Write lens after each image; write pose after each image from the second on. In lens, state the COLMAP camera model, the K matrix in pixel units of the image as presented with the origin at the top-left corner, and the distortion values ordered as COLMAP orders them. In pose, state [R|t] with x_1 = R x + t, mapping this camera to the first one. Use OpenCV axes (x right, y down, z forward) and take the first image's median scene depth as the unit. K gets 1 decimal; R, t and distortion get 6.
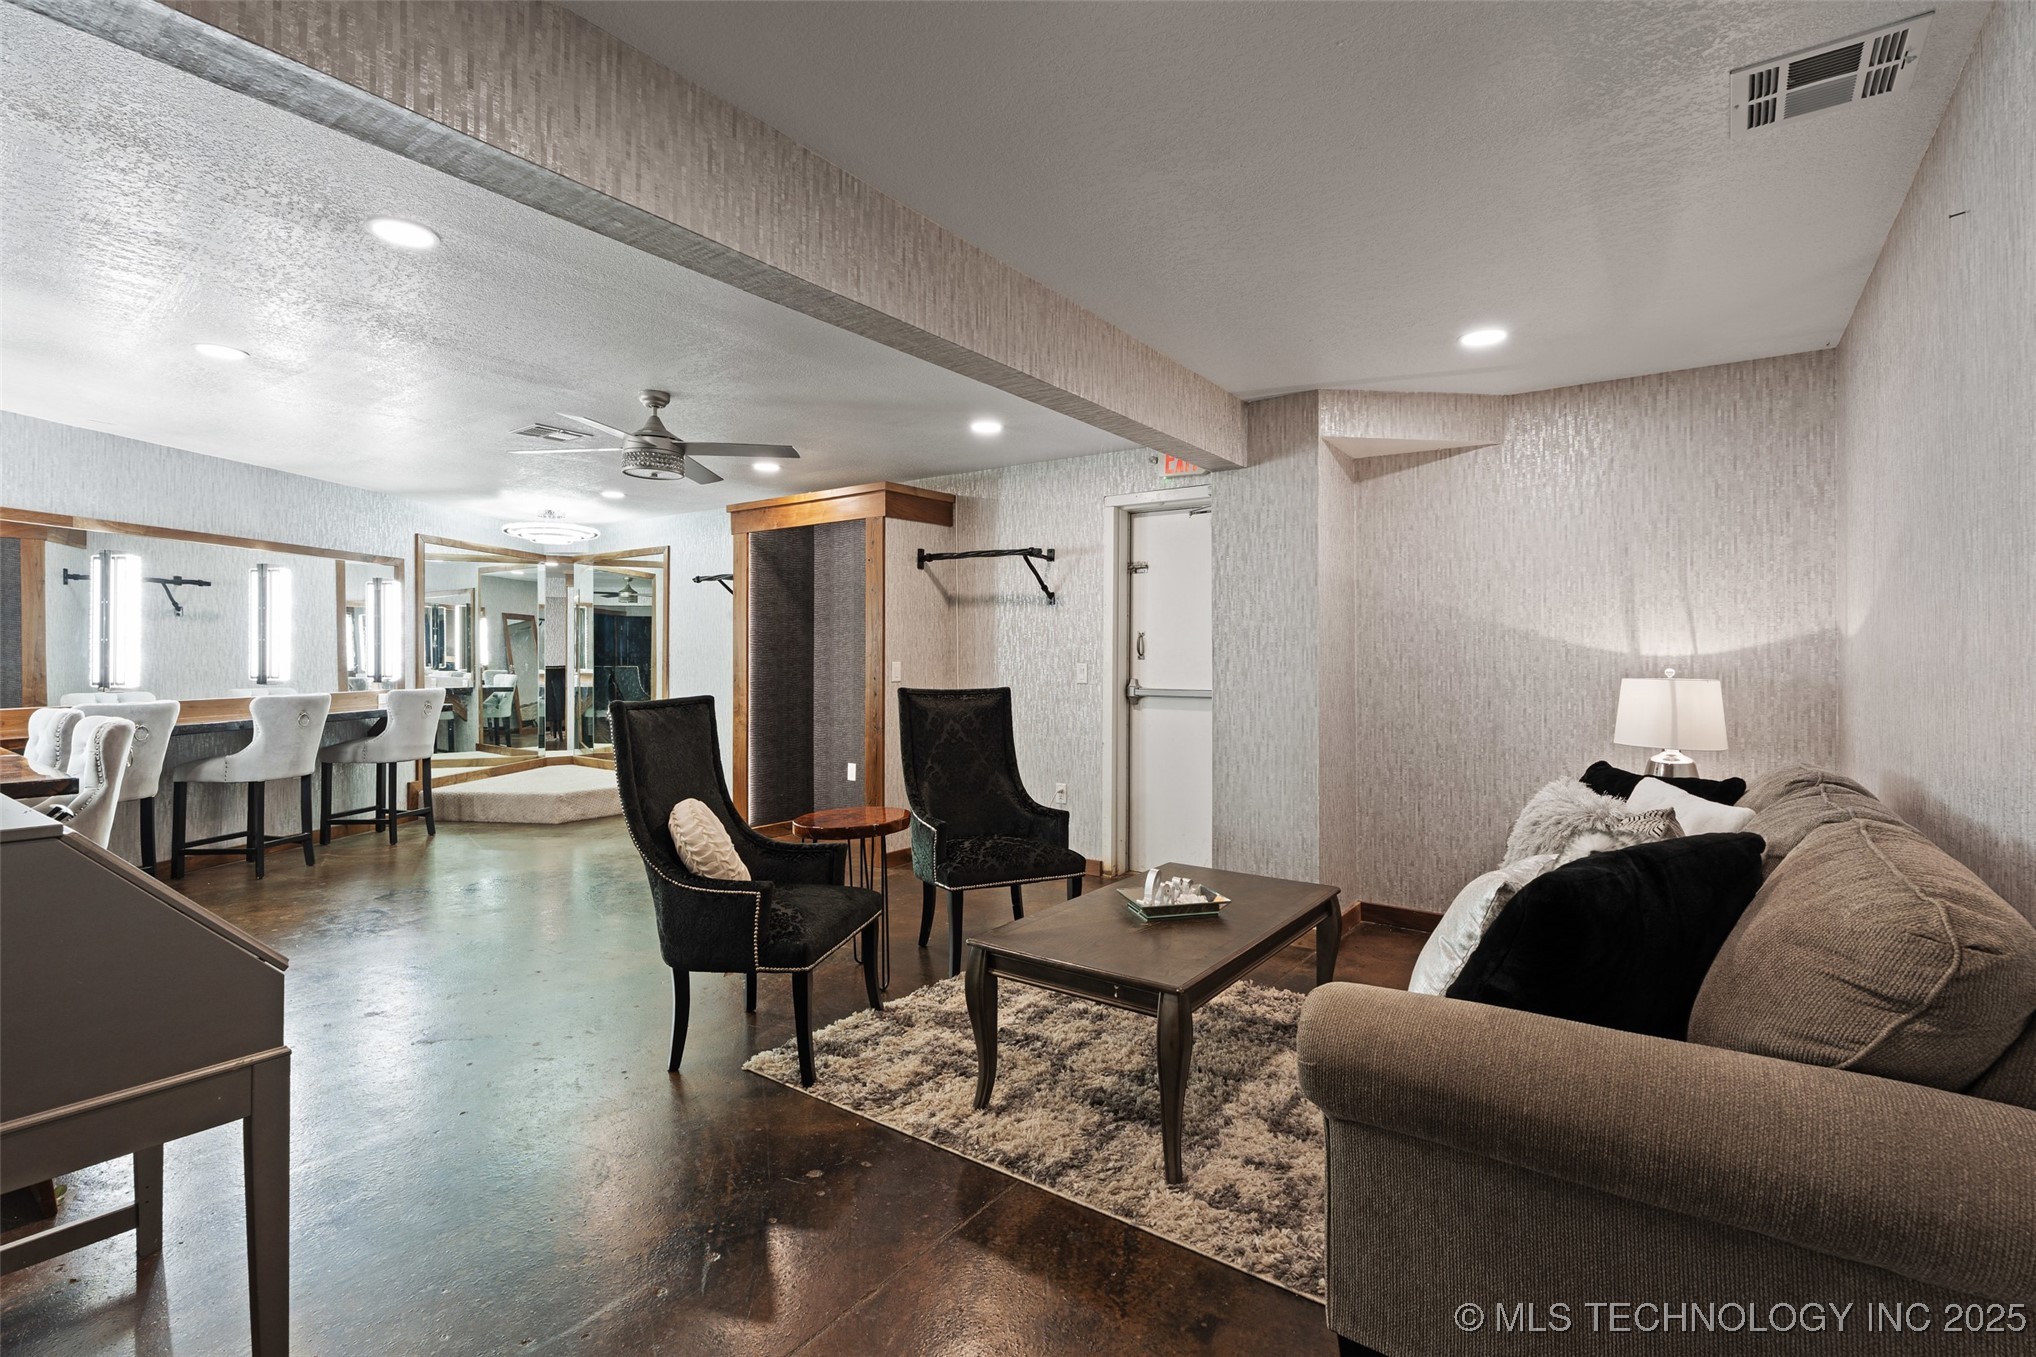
lens RADIAL K [[923.1, 0, 1014.1], [0, 923.1, 655.2], [0, 0, 1]] dist [0.002392, -0.001040]
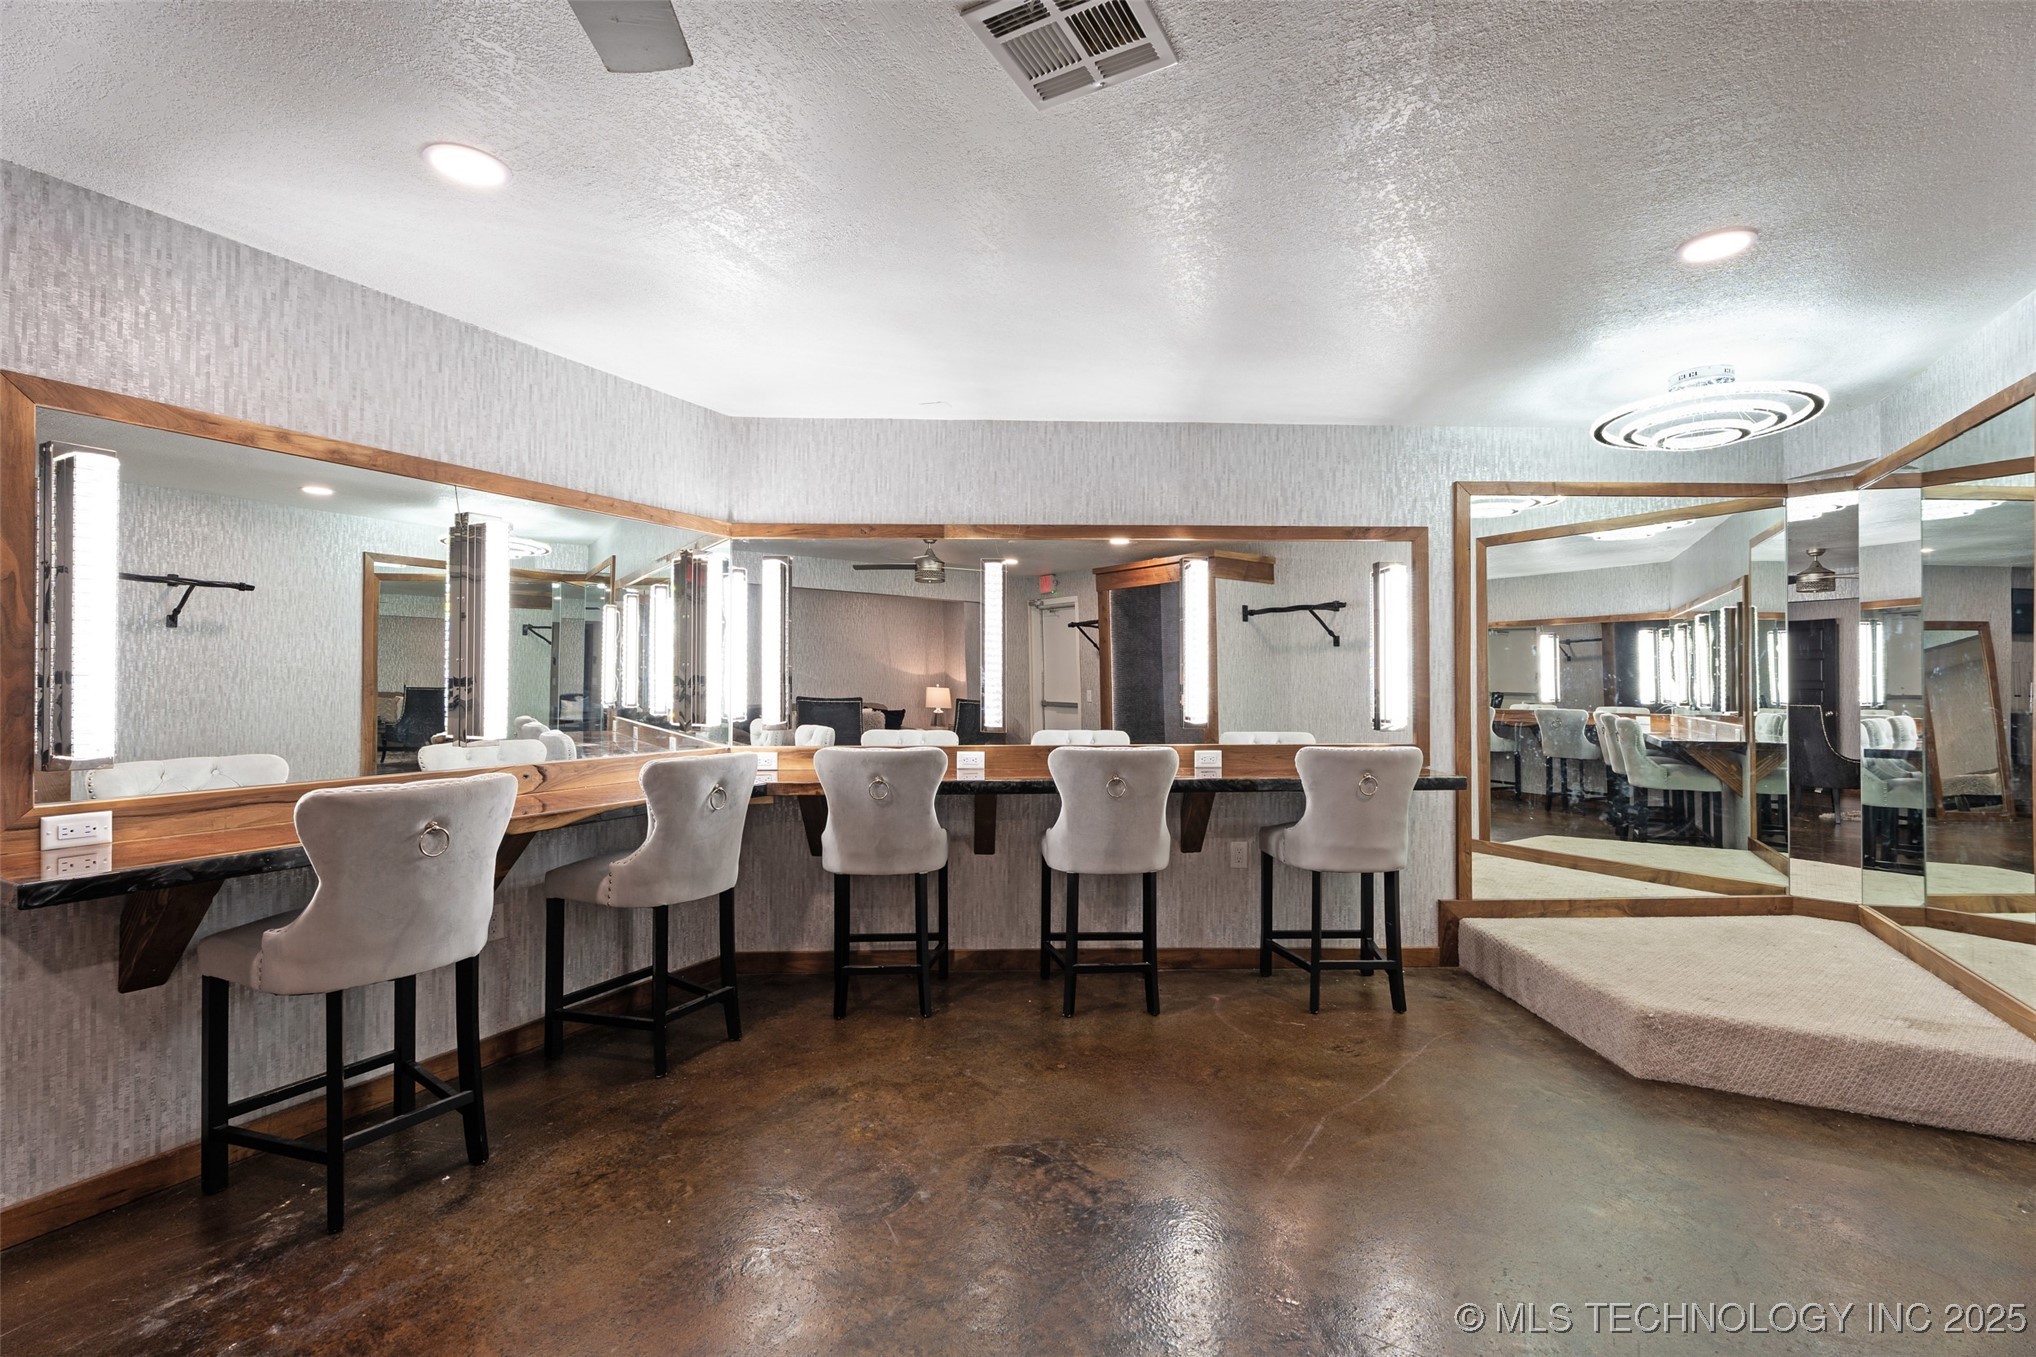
lens RADIAL K [[941.3, 0, 1018.0], [0, 941.3, 678.5], [0, 0, 1]] dist [0.000078, 0.000059]
pose [[0.148473, -0.005594, -0.988901, -0.115296], [-0.000723, 0.999983, -0.005766, -0.001975], [0.988916, 0.001571, 0.148466, 0.754556]]
